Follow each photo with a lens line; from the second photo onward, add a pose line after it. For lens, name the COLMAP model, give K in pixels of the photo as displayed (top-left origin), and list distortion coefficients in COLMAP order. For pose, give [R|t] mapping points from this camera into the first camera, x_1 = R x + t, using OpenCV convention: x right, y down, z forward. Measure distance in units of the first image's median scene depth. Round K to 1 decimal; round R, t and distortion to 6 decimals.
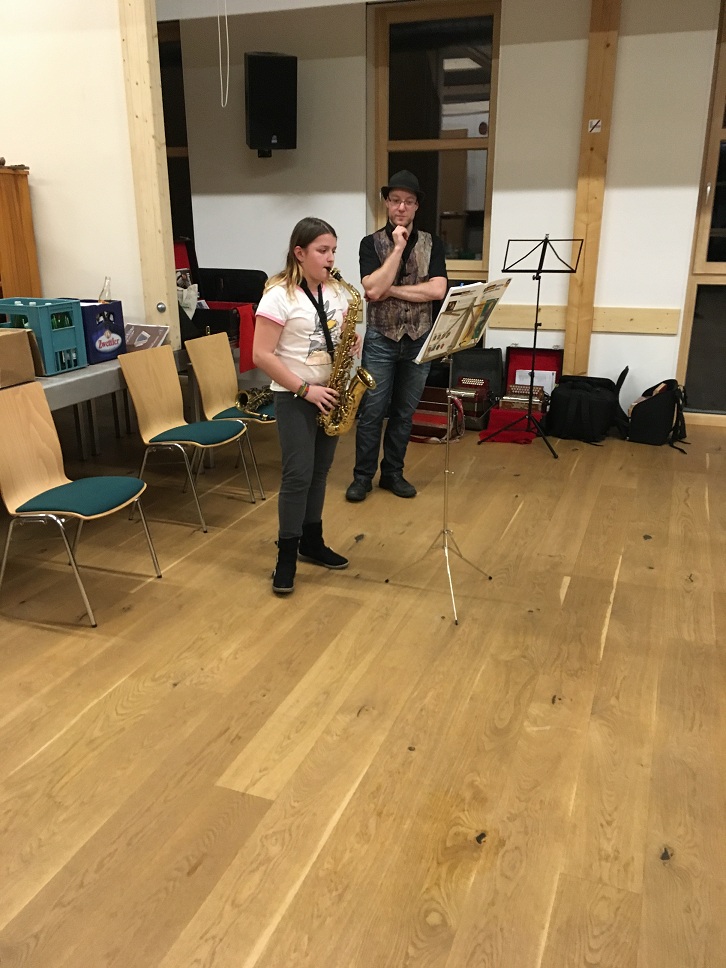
lens RADIAL K [[818.5, 0, 361.2], [0, 818.5, 484.1], [0, 0, 1]] dist [0.081523, -0.114651]
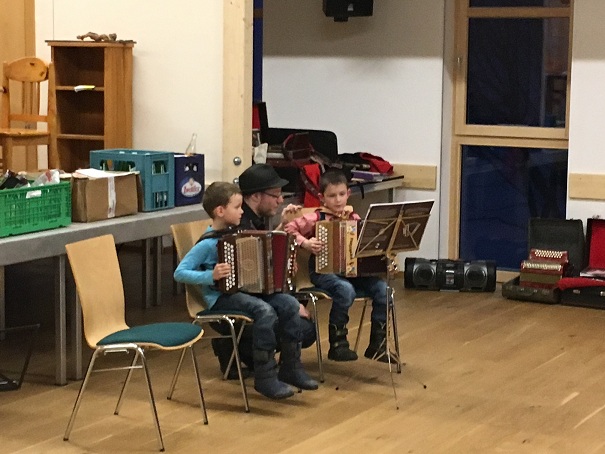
lens RADIAL K [[1530.1, 0, 301.5], [0, 1530.1, 229.2], [0, 0, 1]] dist [0.021655, 0.000000]
pose [[0.989828, 0.032308, -0.138551, 0.137859], [-0.059322, 0.978900, -0.195540, 0.285763], [0.129310, 0.201770, 0.970859, -1.015346]]
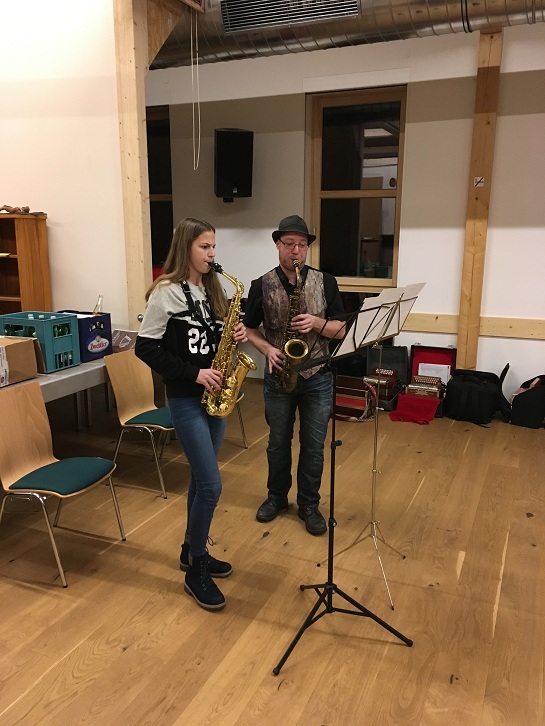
lens RADIAL K [[613.9, 0, 271.2], [0, 613.9, 359.0], [0, 0, 1]] dist [0.081523, -0.114651]
pose [[0.998451, 0.018247, -0.052569, 0.014770], [-0.023919, 0.993714, -0.109367, -0.051095], [0.050243, 0.110455, 0.992610, 0.057768]]
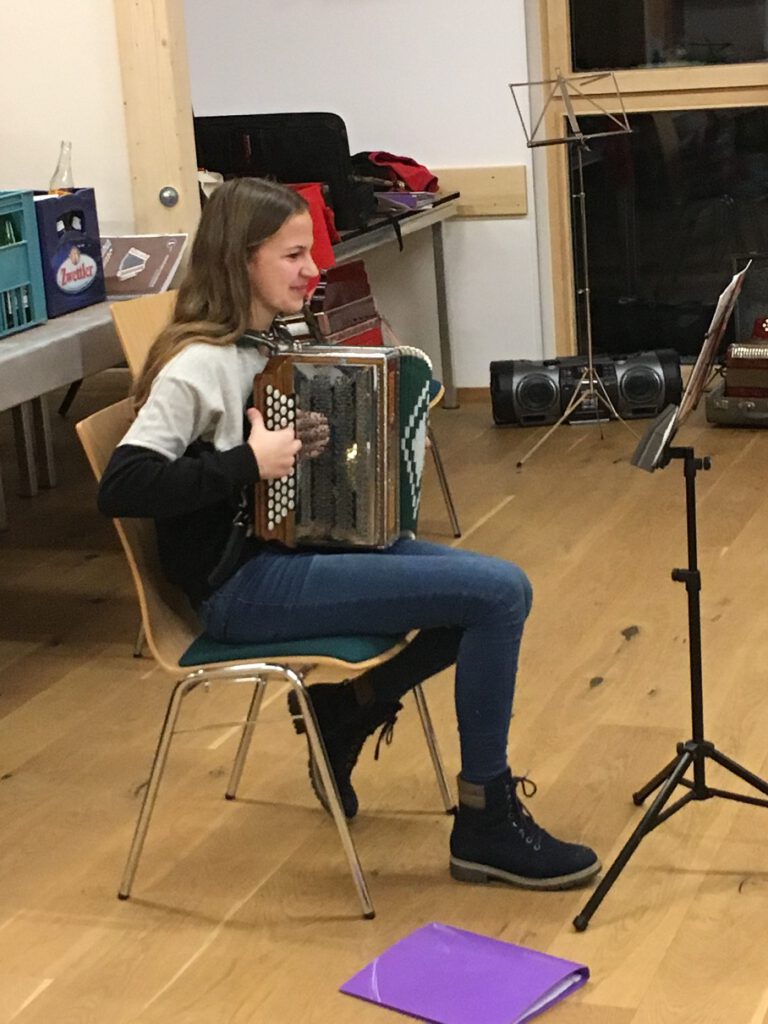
lens RADIAL K [[2206.6, 0, 380.7], [0, 2206.6, 512.6], [0, 0, 1]] dist [0.049022, 0.000000]
pose [[0.997598, -0.068947, 0.006693, -0.146082], [0.069266, 0.994089, -0.083602, 0.090013], [-0.000889, 0.083865, 0.996477, -0.285751]]
